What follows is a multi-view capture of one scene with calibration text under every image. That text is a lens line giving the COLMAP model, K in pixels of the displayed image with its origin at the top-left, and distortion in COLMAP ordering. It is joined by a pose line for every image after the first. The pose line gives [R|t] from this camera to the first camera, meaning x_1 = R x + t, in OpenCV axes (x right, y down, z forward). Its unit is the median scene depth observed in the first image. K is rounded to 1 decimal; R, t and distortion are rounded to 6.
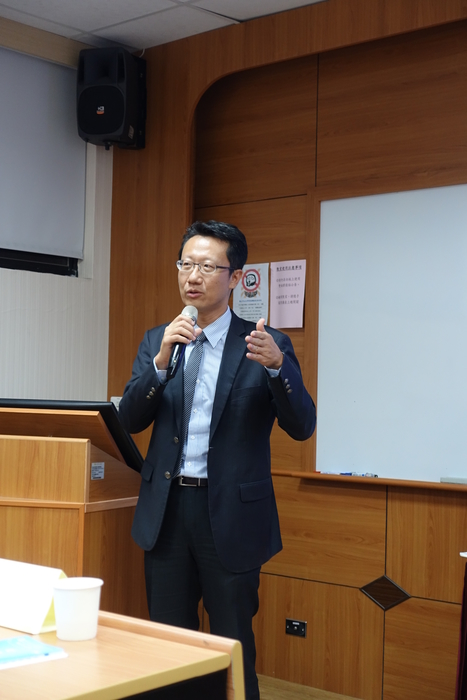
lens RADIAL K [[1110.1, 0, 233.5], [0, 1110.1, 350.0], [0, 0, 1]] dist [-0.030068, -0.051414]
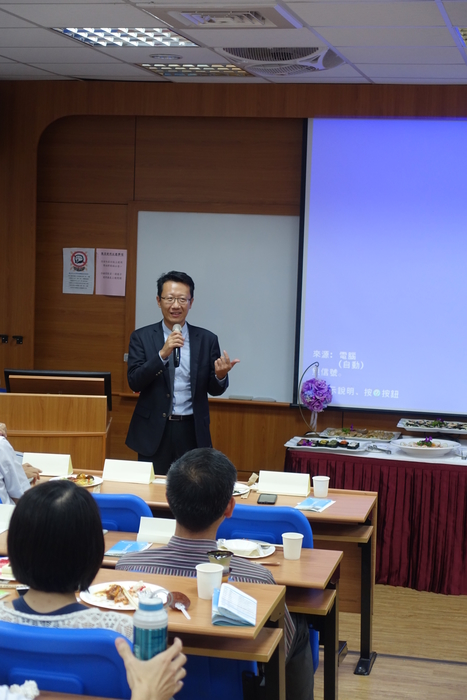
lens RADIAL K [[1314.5, 0, 233.5], [0, 1314.5, 350.0], [0, 0, 1]] dist [-0.006162, -0.294907]
pose [[0.878282, -0.037372, 0.476679, -0.692055], [-0.031343, 0.990296, 0.135390, -0.203622], [-0.477114, -0.133852, 0.868589, -0.642197]]
